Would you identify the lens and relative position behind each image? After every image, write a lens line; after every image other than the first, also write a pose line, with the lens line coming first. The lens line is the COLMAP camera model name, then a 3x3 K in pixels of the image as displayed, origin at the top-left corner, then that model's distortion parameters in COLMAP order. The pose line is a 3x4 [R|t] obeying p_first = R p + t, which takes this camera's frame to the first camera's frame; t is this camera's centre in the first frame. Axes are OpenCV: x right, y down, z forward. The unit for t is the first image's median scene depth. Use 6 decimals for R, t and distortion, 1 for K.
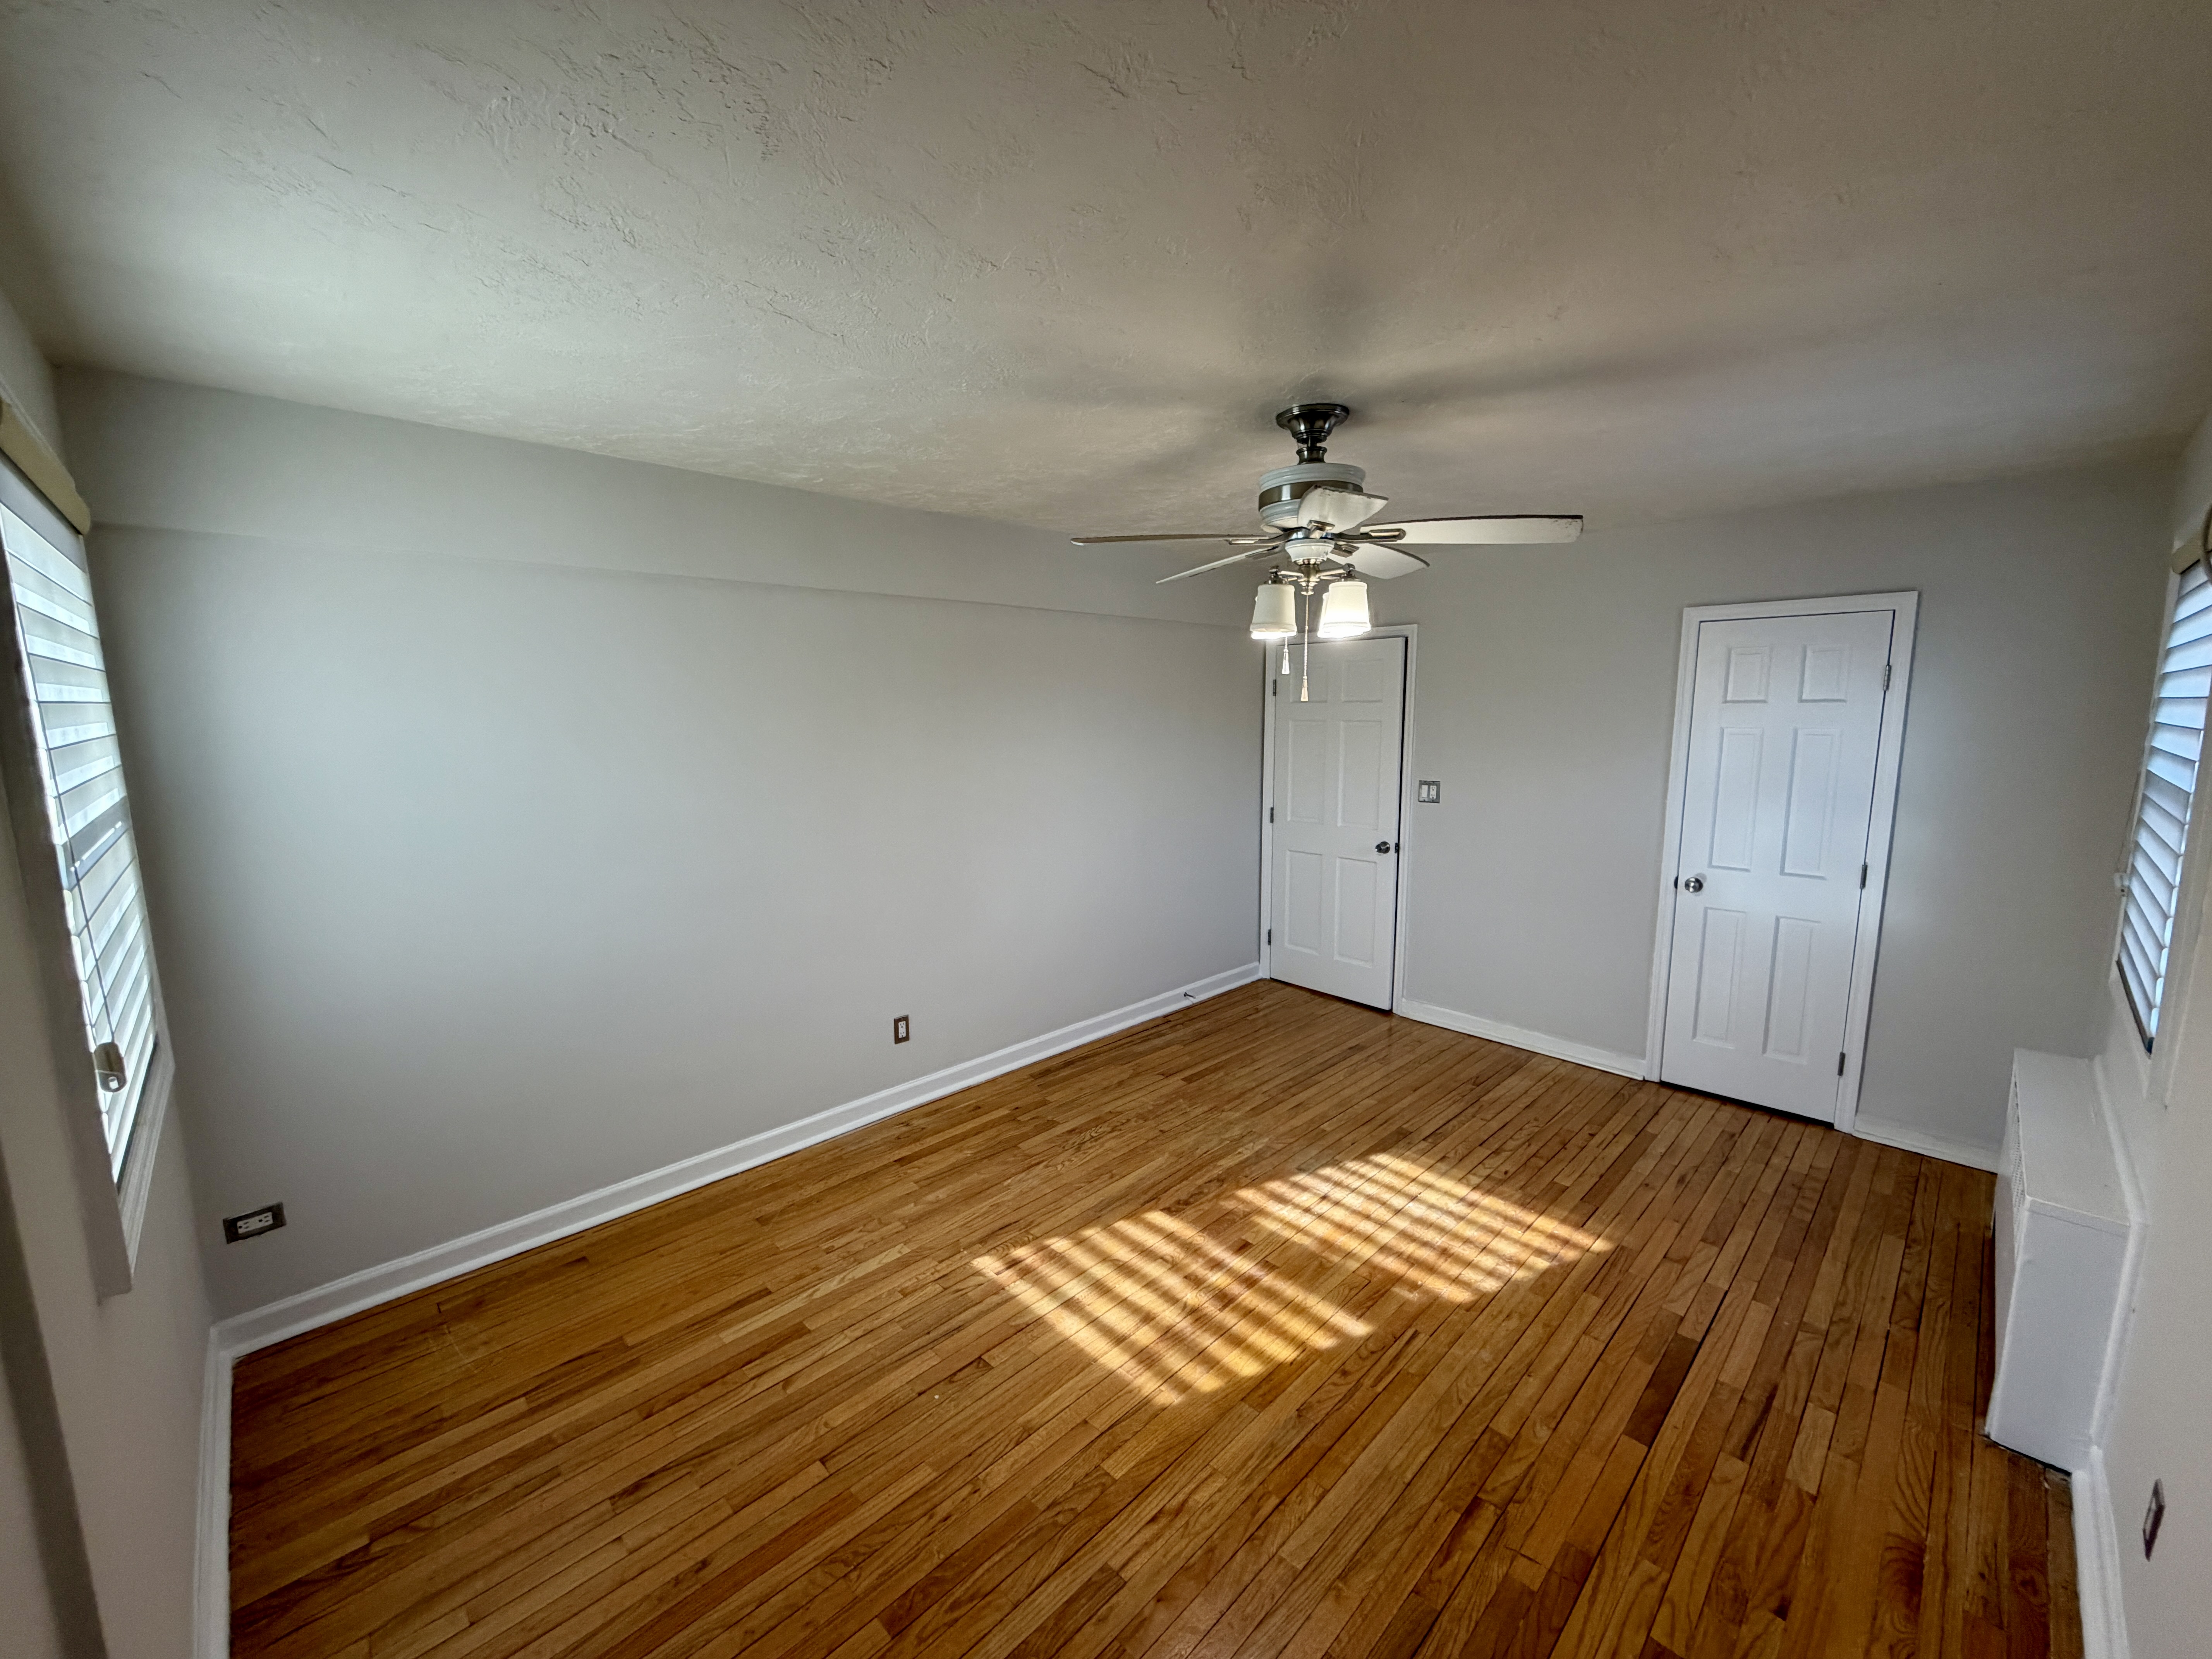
lens RADIAL K [[882.5, 0, 1097.1], [0, 882.5, 832.9], [0, 0, 1]] dist [0.000492, -0.000201]
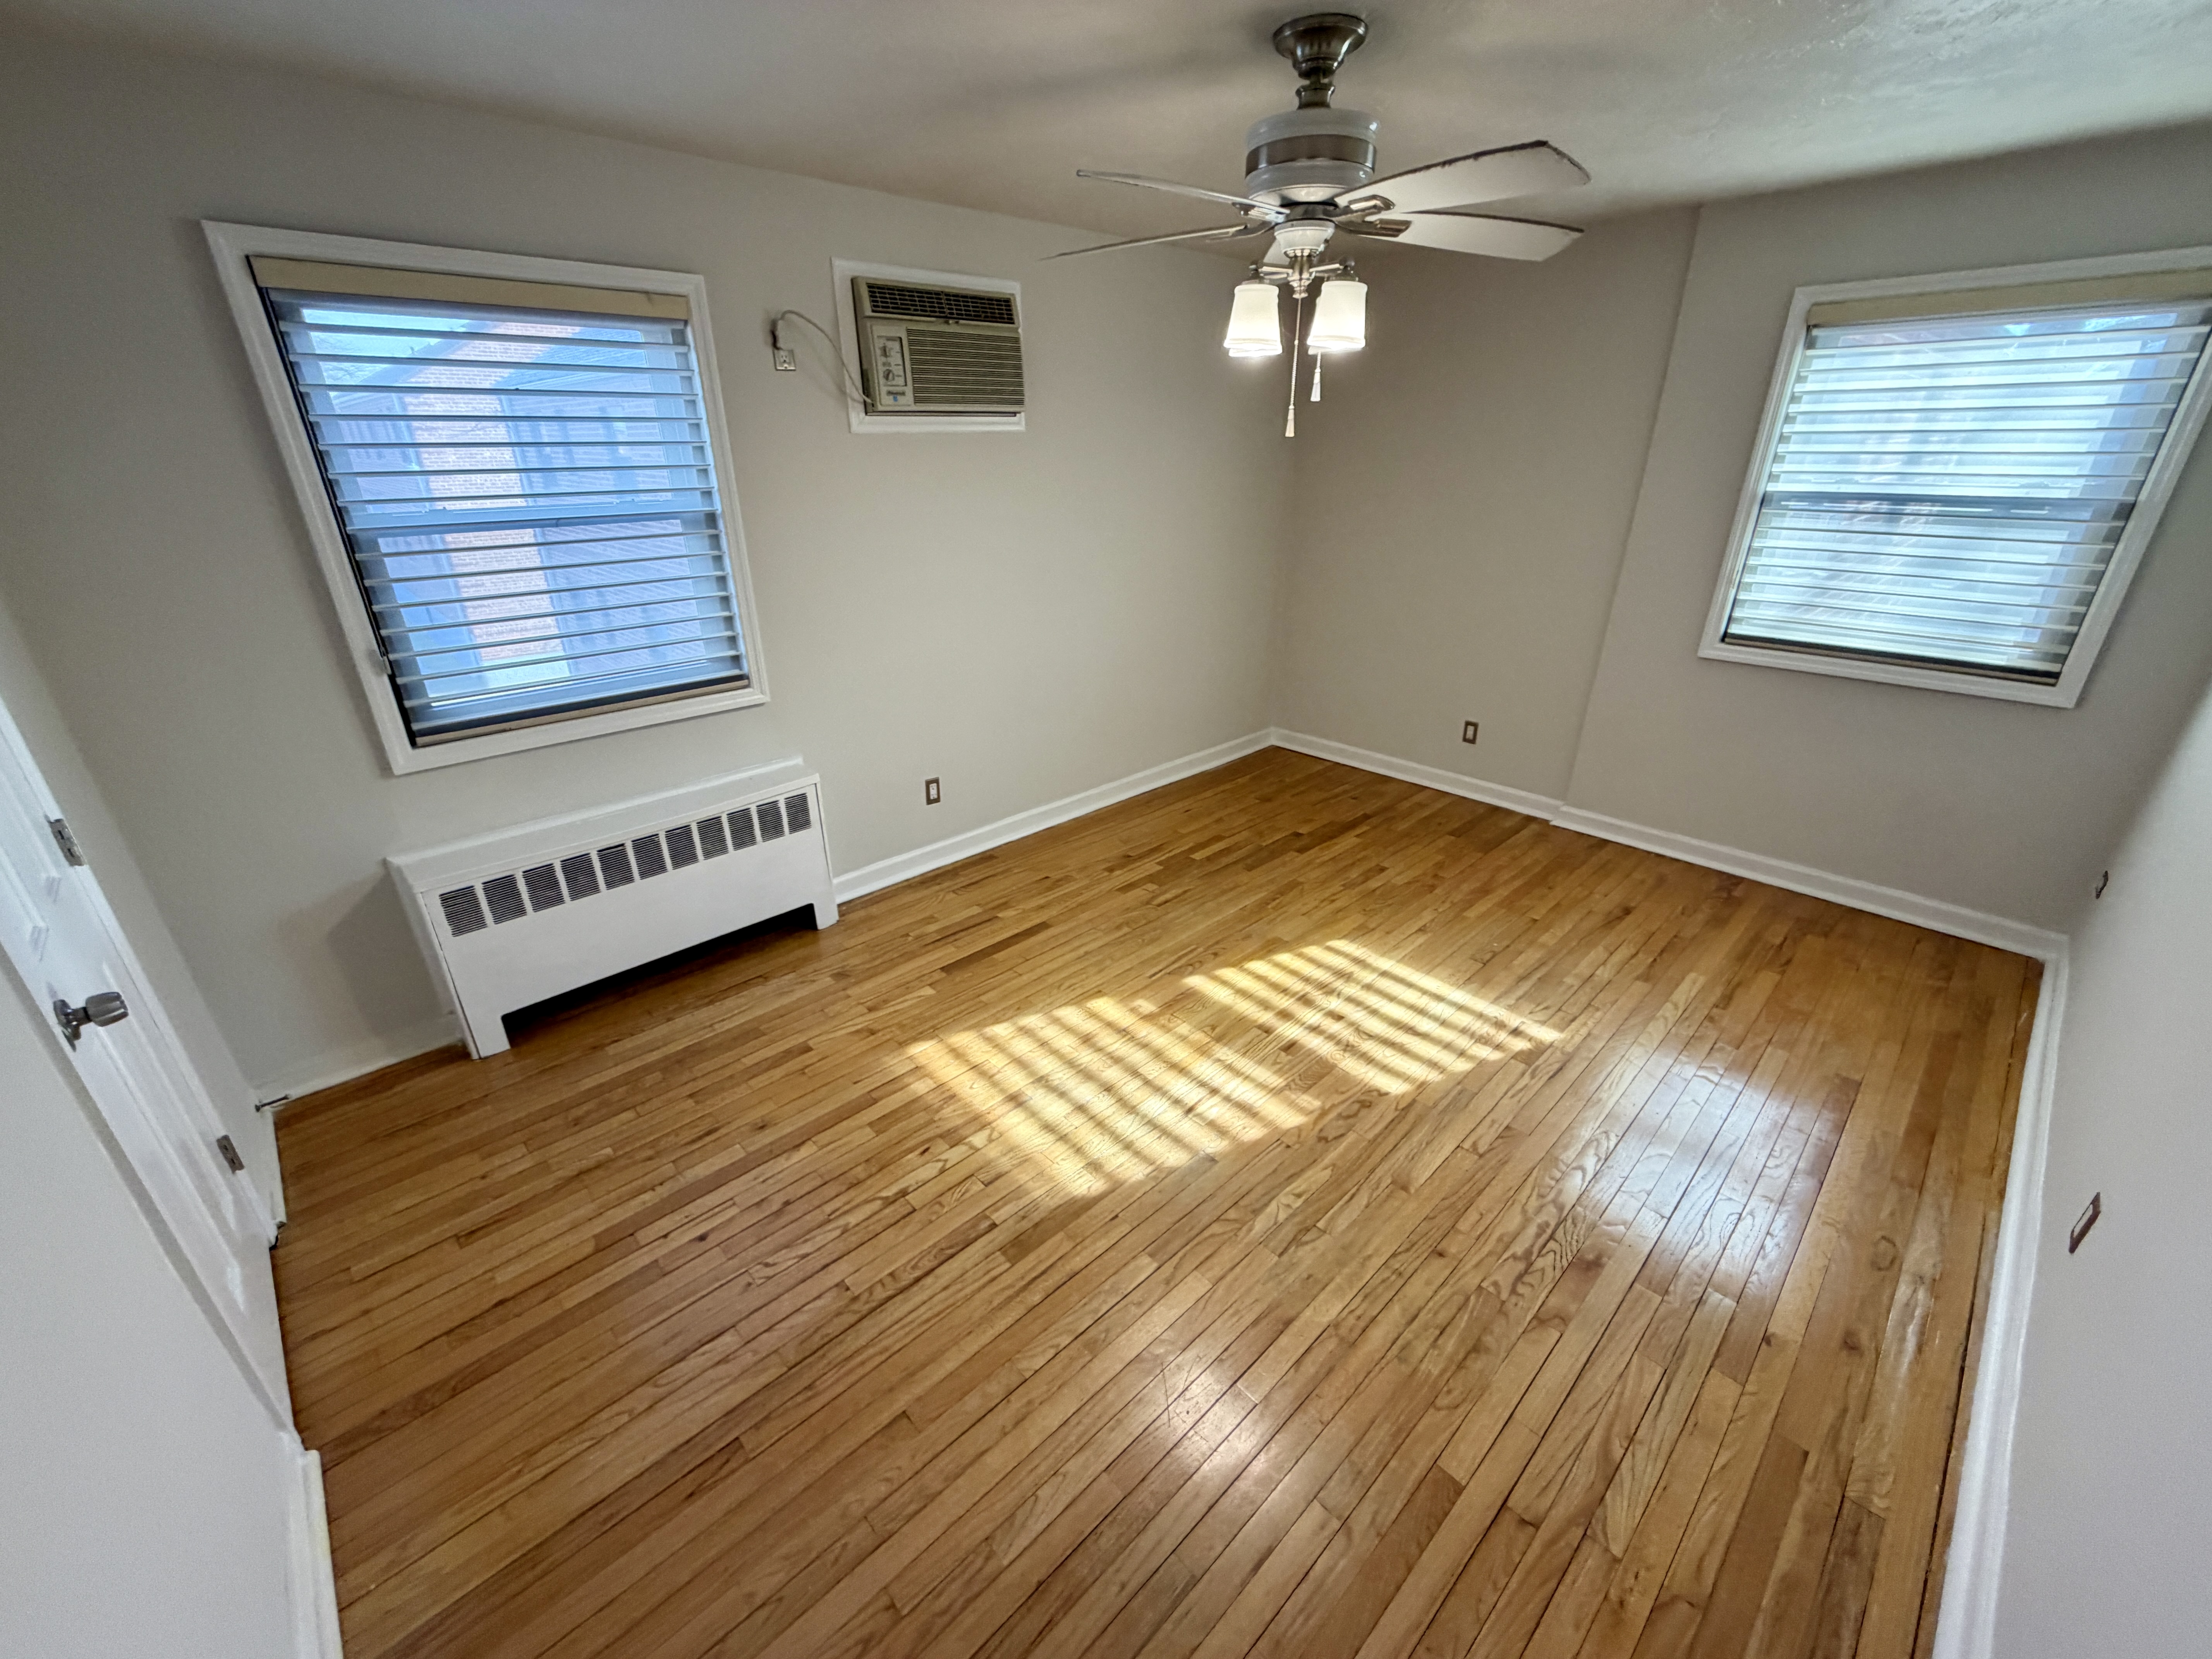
lens RADIAL K [[882.5, 0, 1101.6], [0, 882.5, 826.9], [0, 0, 1]] dist [0.000492, -0.000201]
pose [[-0.999822, 0.003731, 0.018503, 0.367128], [0.012984, 0.847444, 0.530727, -0.261011], [-0.013700, 0.530872, -0.847341, 1.759754]]
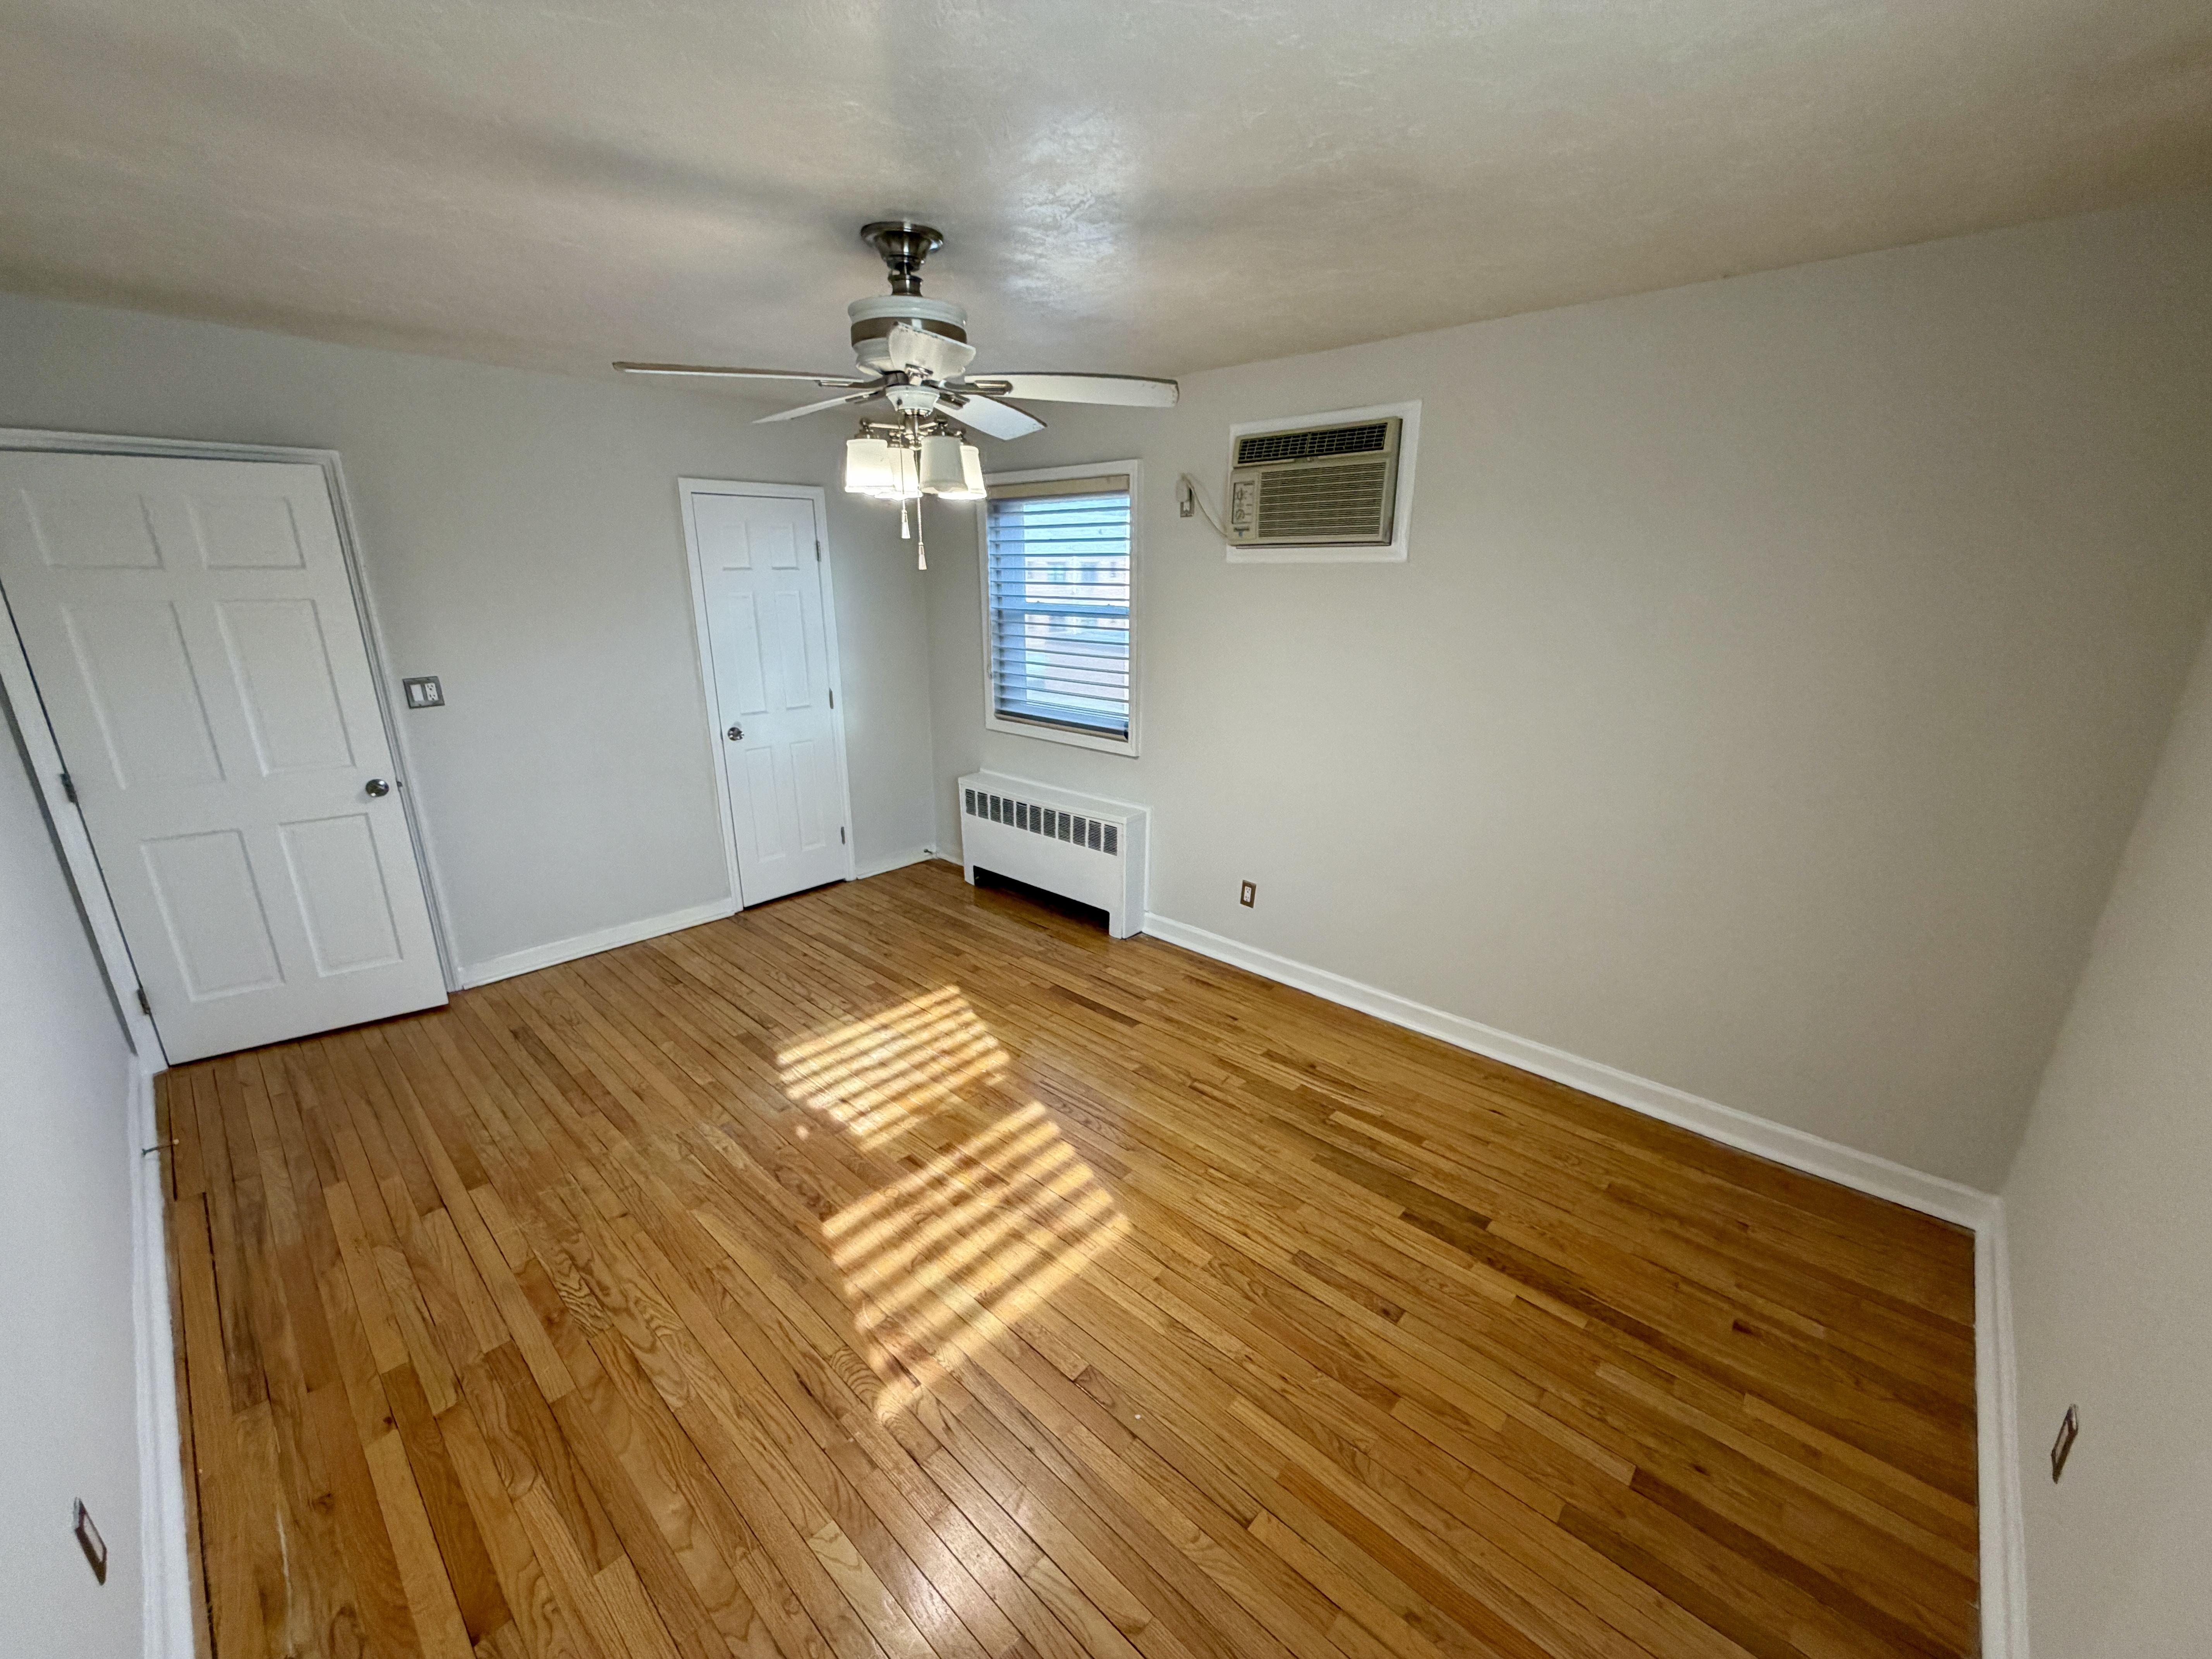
lens RADIAL K [[882.5, 0, 1102.3], [0, 882.5, 831.5], [0, 0, 1]] dist [0.000492, -0.000201]
pose [[-0.049949, -0.283175, 0.957767, -0.680270], [0.141633, 0.947264, 0.287456, -0.116678], [-0.988658, 0.150010, -0.007208, 0.780565]]
